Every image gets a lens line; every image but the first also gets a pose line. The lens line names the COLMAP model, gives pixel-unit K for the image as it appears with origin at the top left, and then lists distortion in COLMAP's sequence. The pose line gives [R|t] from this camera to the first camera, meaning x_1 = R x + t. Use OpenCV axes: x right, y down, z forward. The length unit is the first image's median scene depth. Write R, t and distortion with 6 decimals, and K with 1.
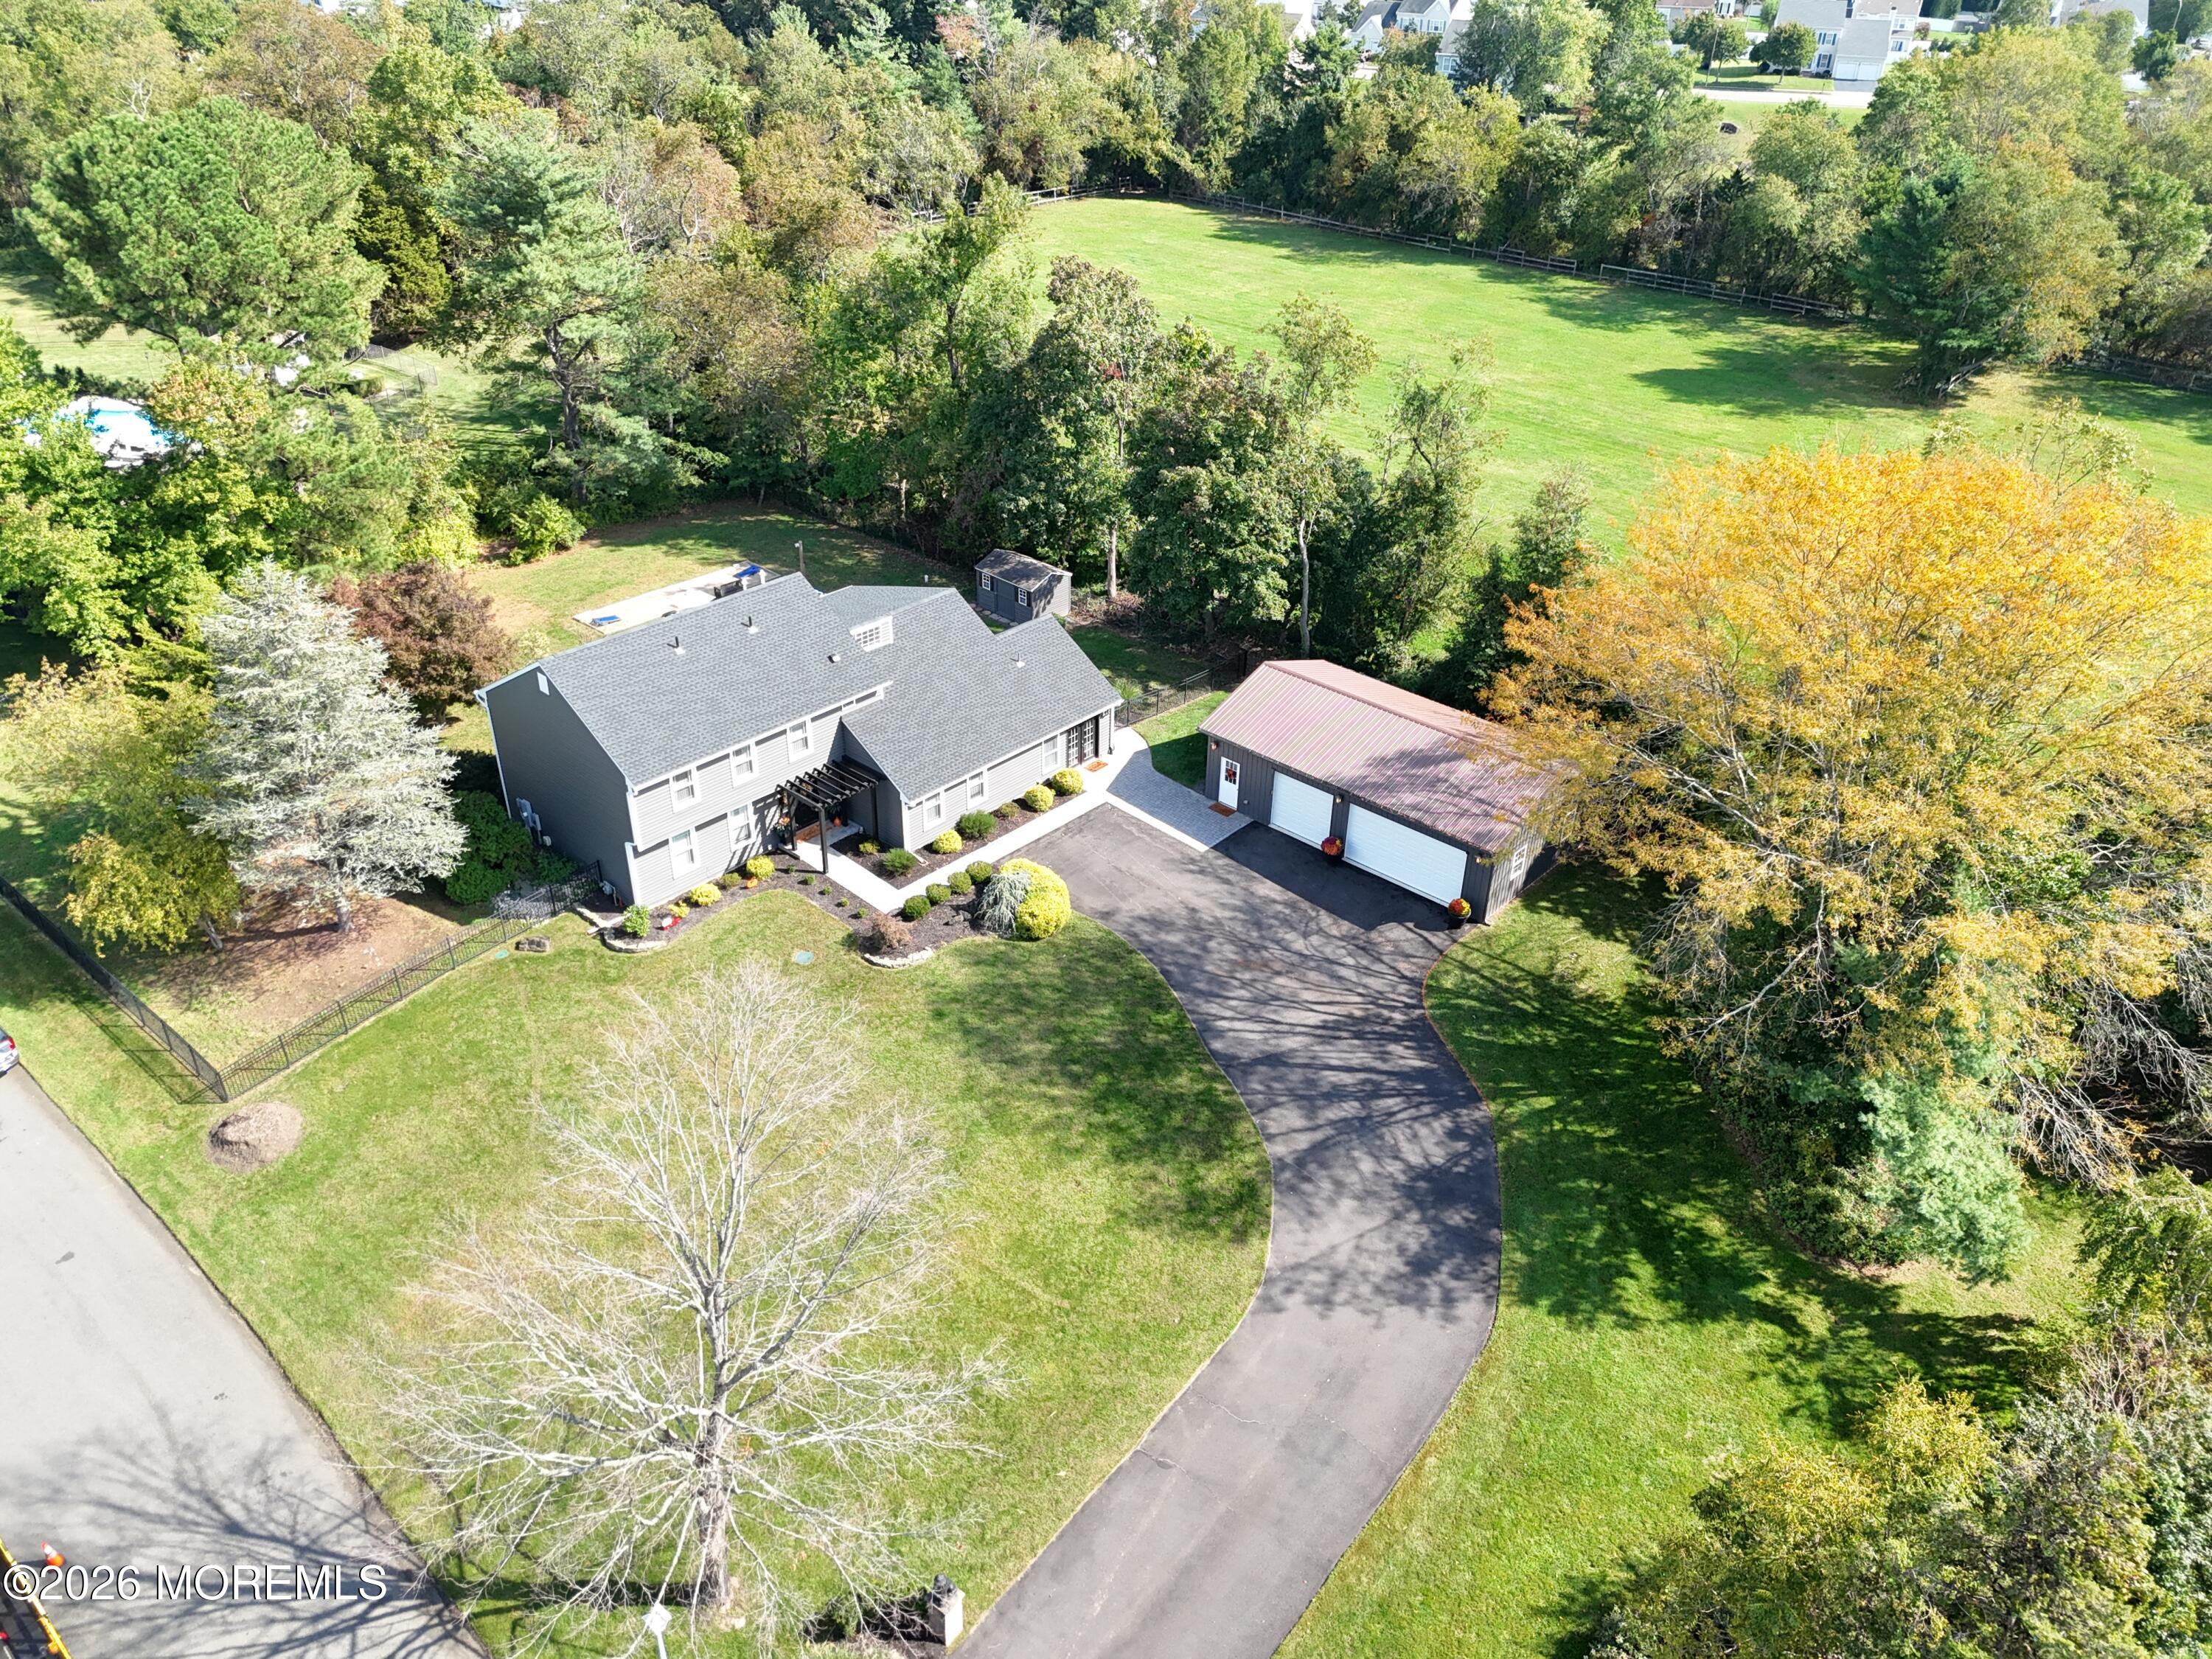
lens RADIAL K [[1613.7, 0, 1085.5], [0, 1613.7, 831.4], [0, 0, 1]] dist [0.070479, -0.068591]
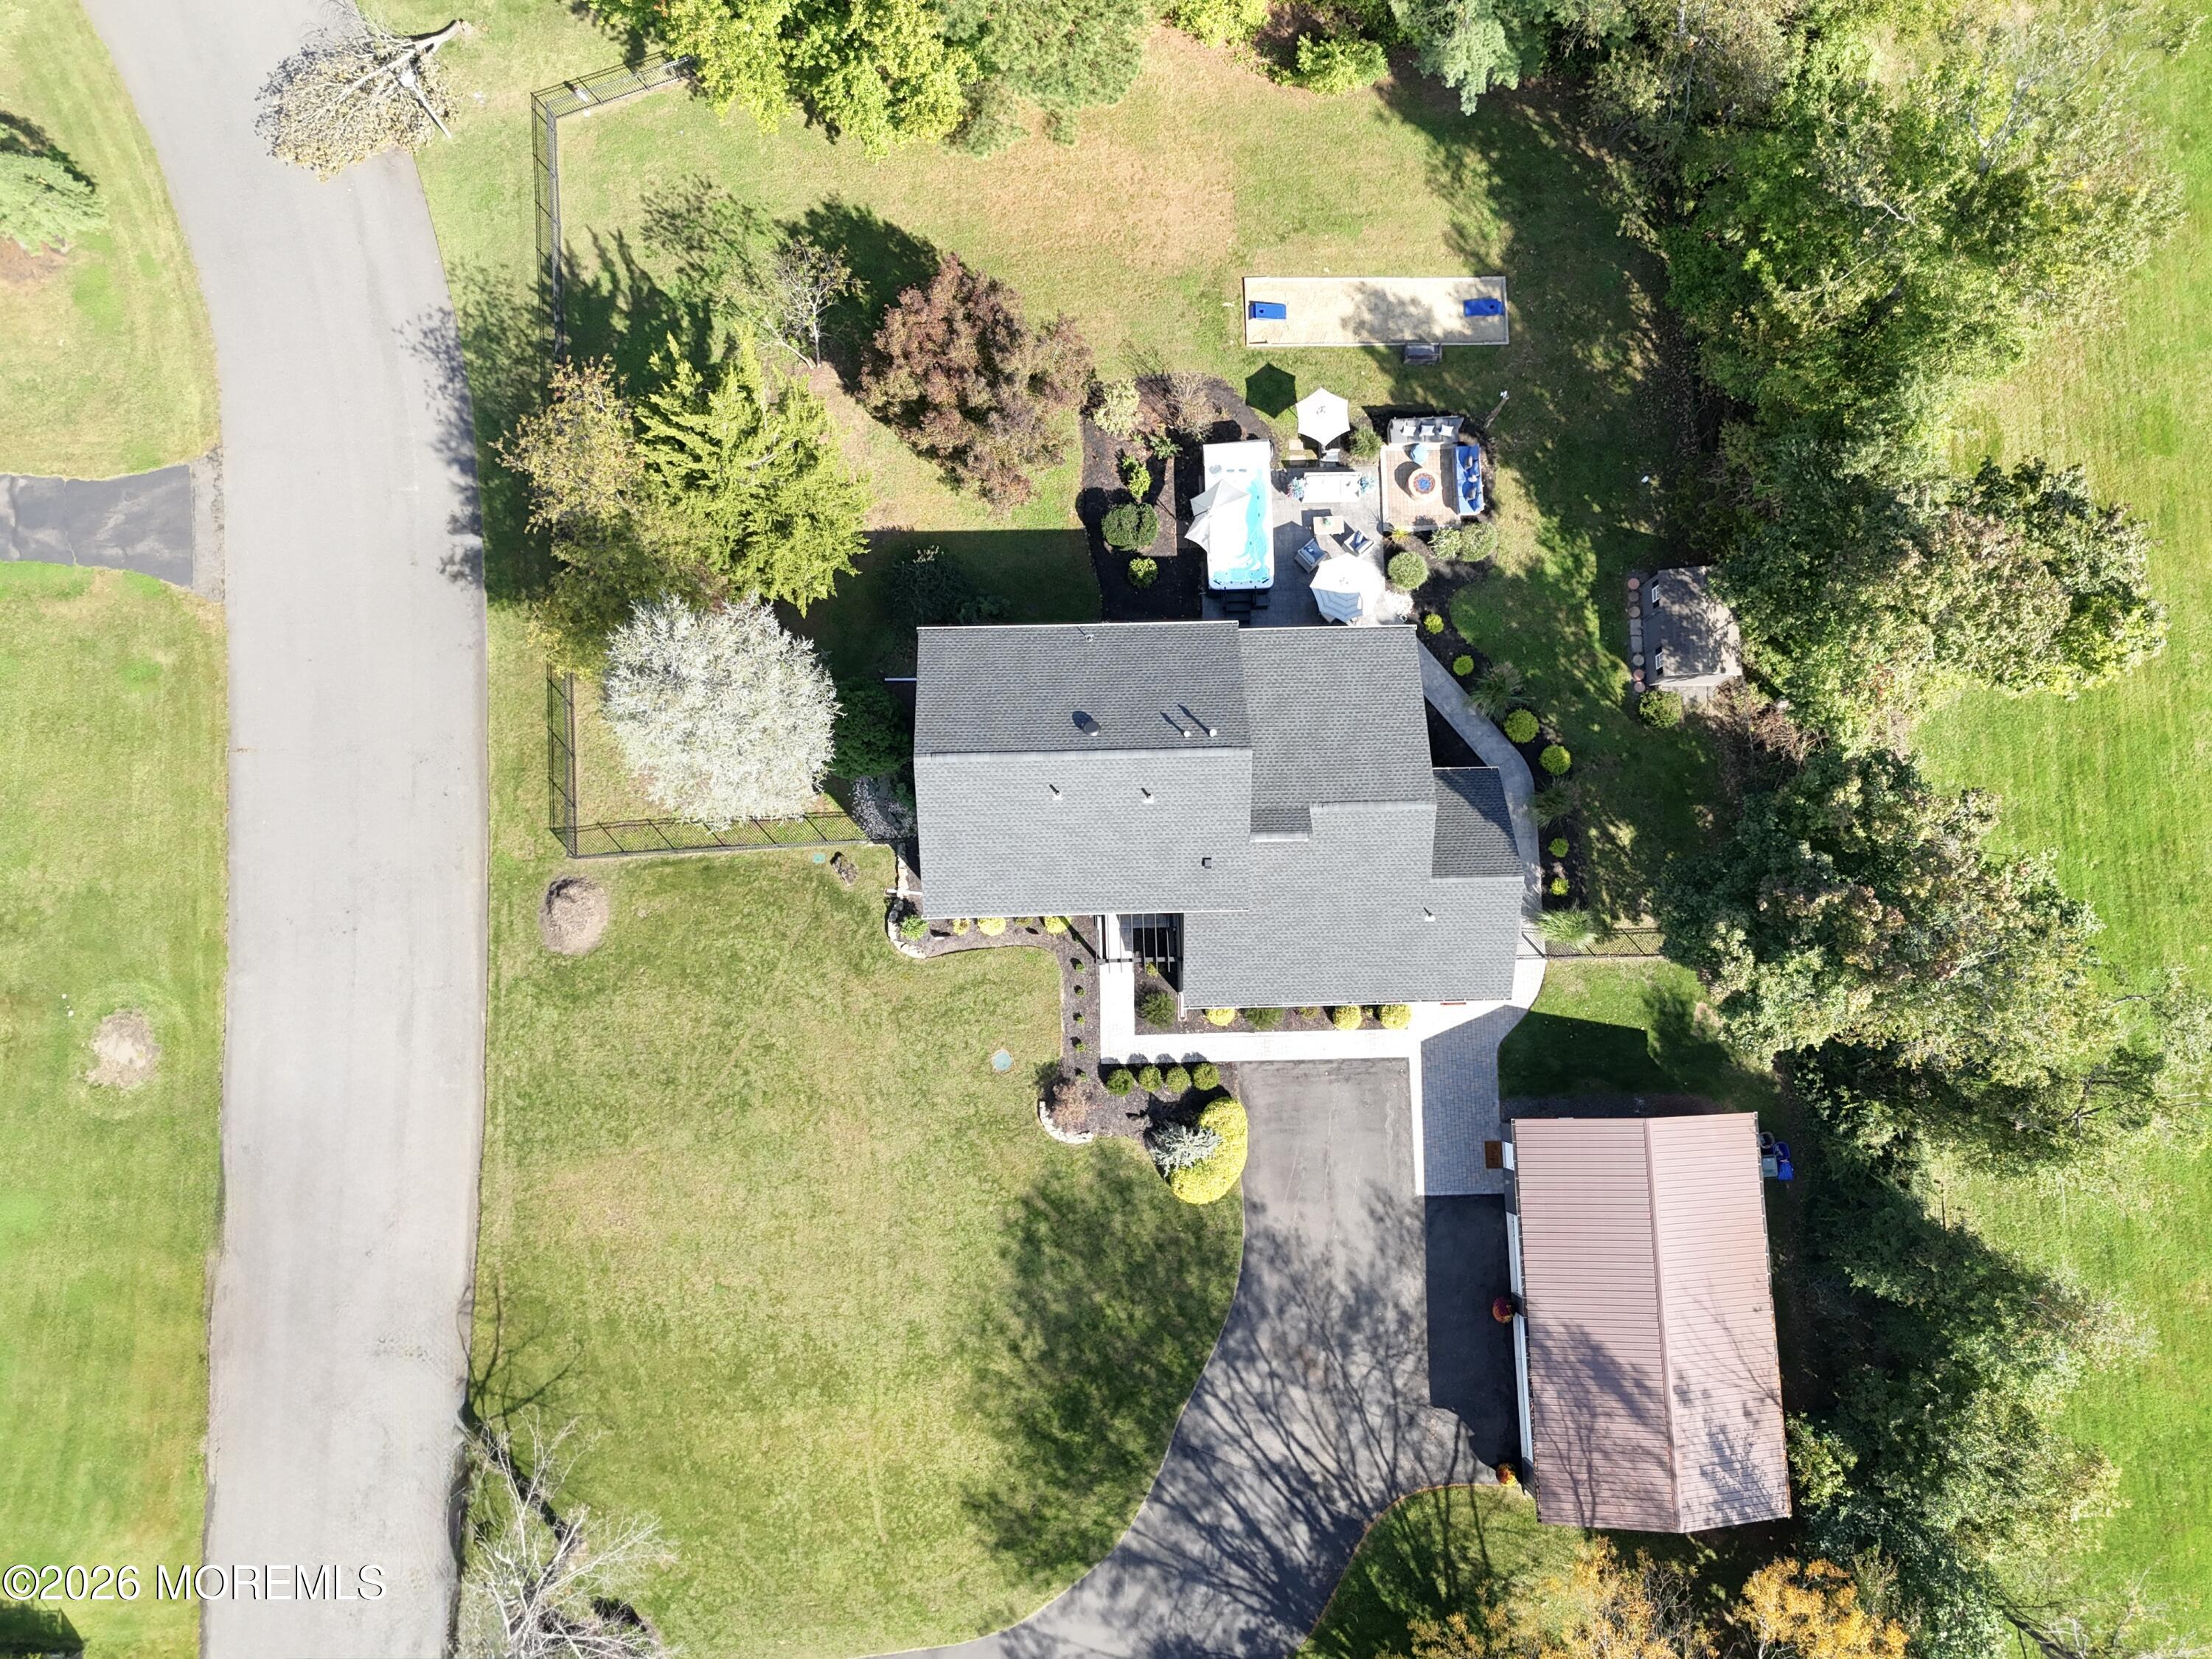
lens RADIAL K [[1613.7, 0, 1096.6], [0, 1613.7, 809.2], [0, 0, 1]] dist [0.070479, -0.068591]
pose [[0.700851, 0.706748, -0.096512, -0.130666], [-0.382271, 0.486374, 0.785690, -0.792790], [0.602226, -0.513759, 0.611045, 0.421719]]
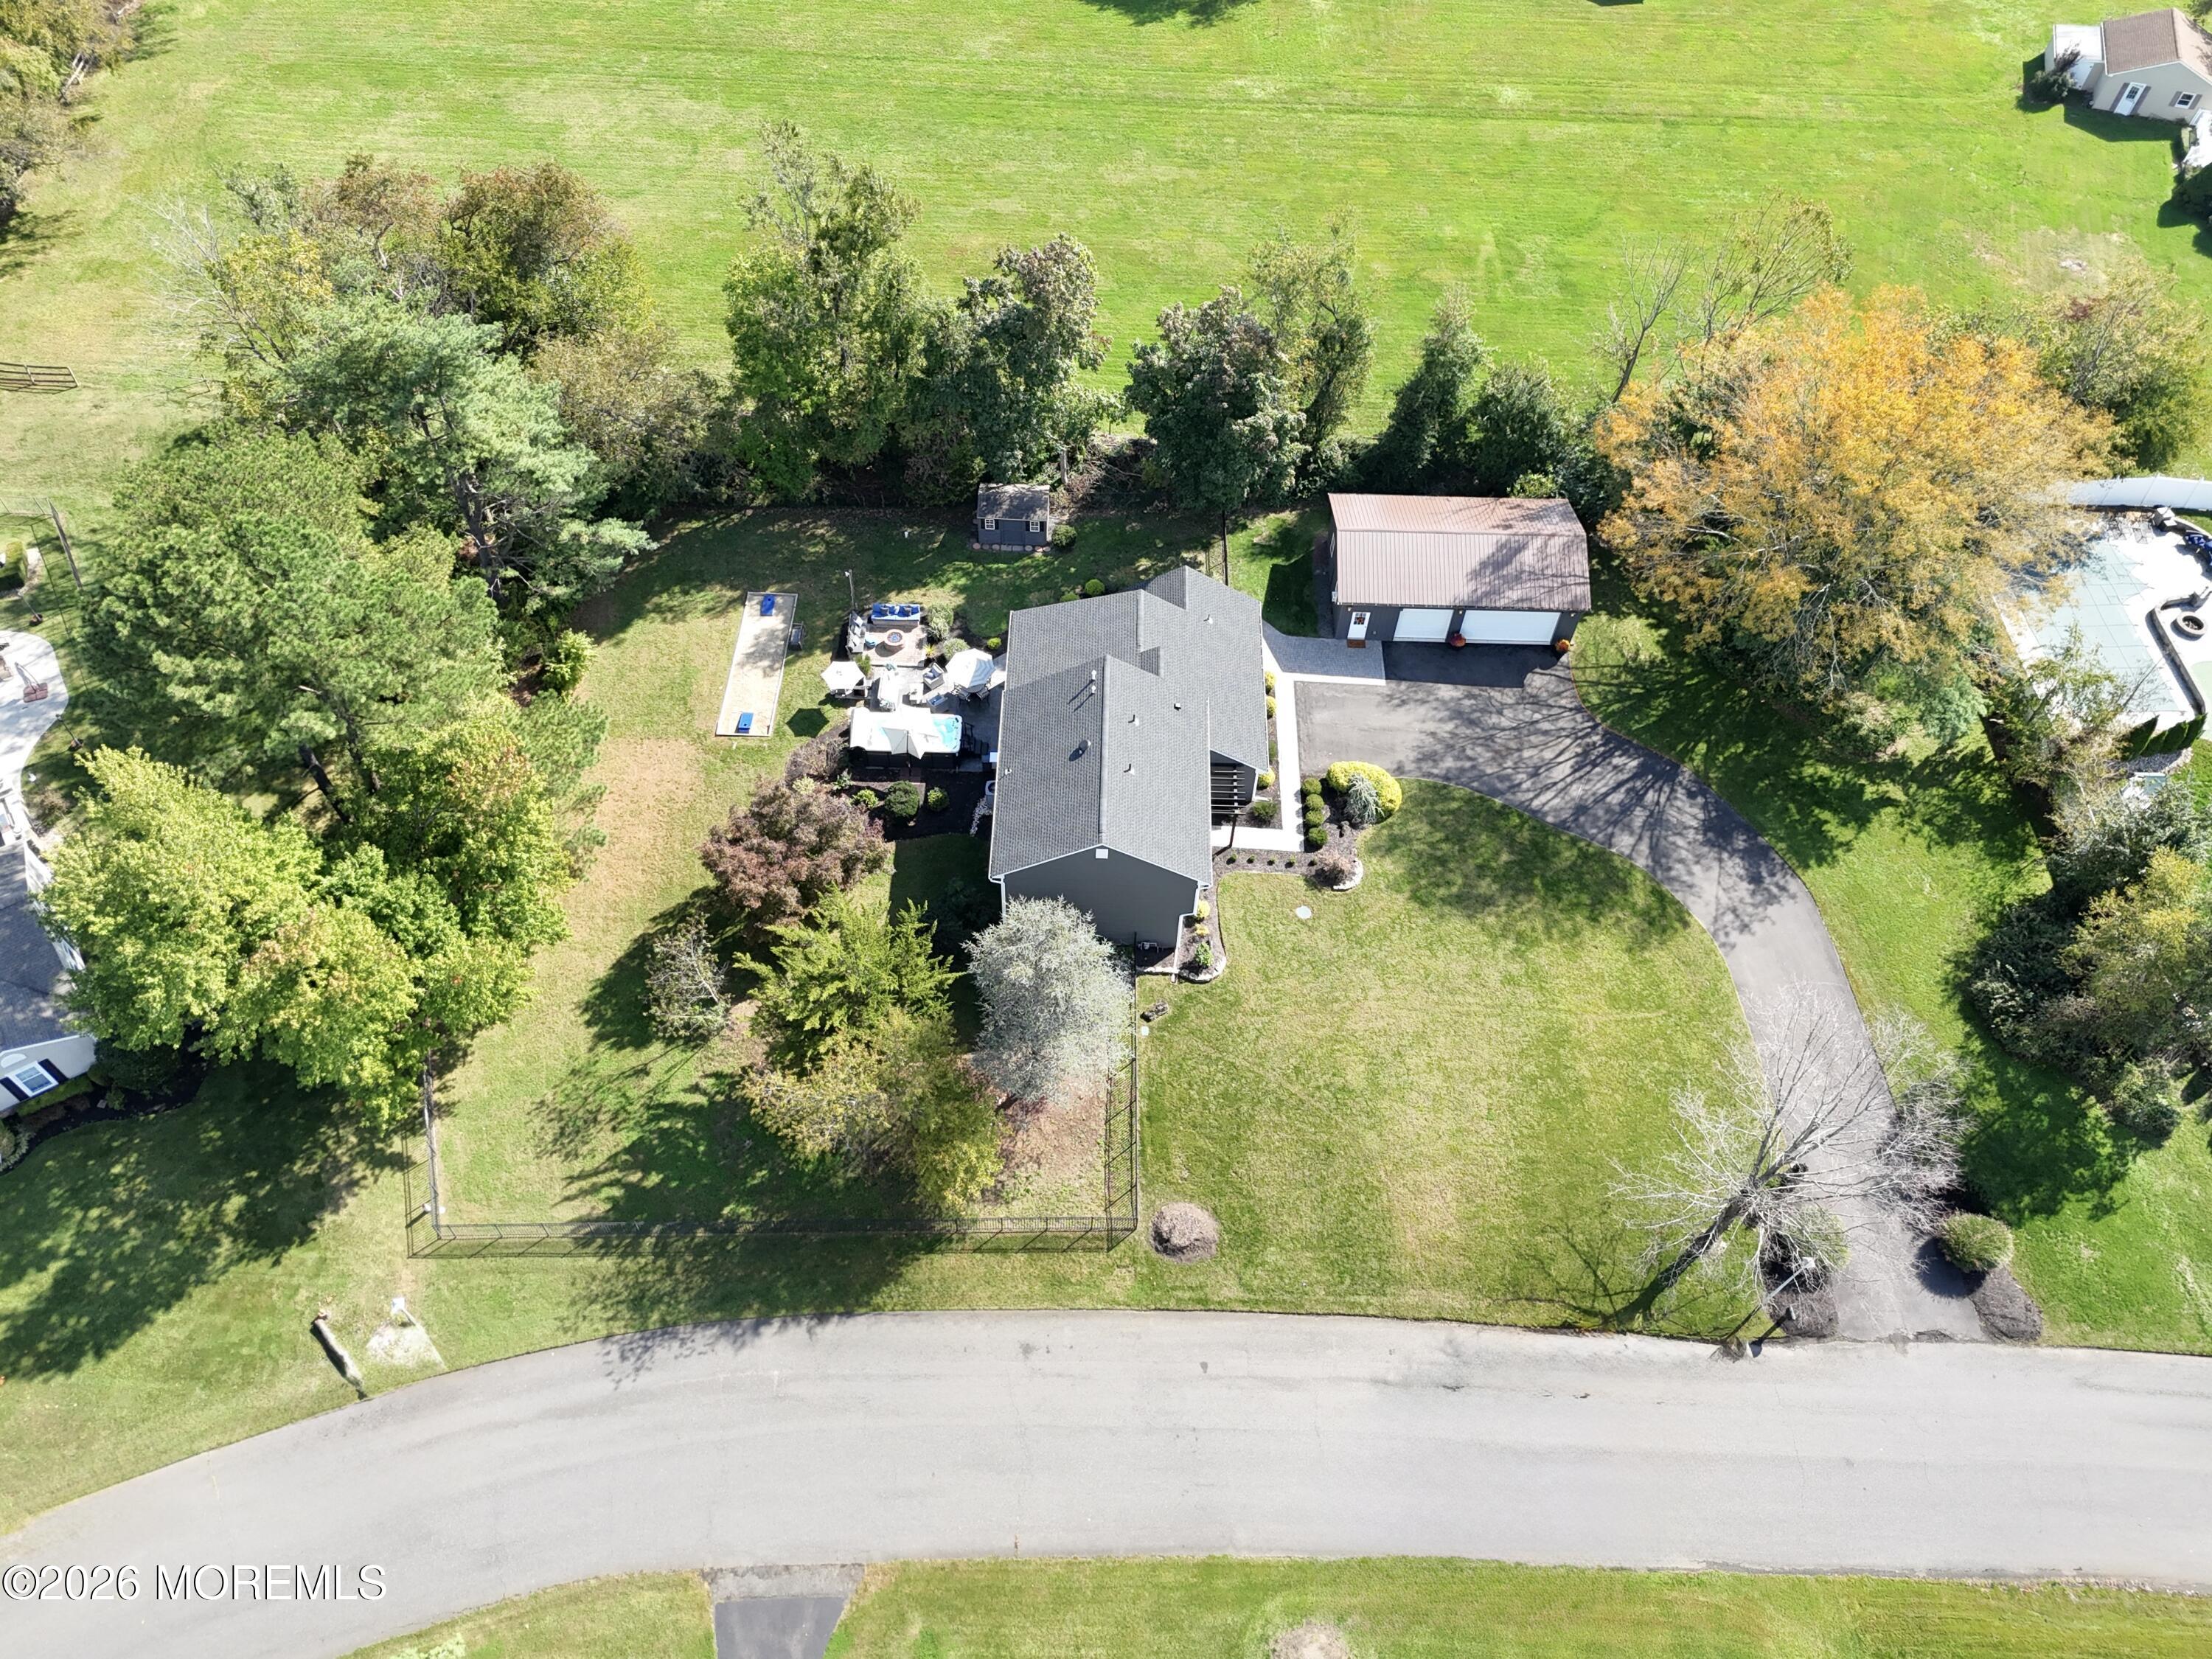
lens RADIAL K [[1613.7, 0, 1068.3], [0, 1613.7, 841.8], [0, 0, 1]] dist [0.070479, -0.068591]
pose [[0.753070, -0.535725, 0.381949, -0.760666], [0.343274, 0.815168, 0.466544, -0.640425], [-0.561292, -0.220227, 0.797779, -0.003143]]
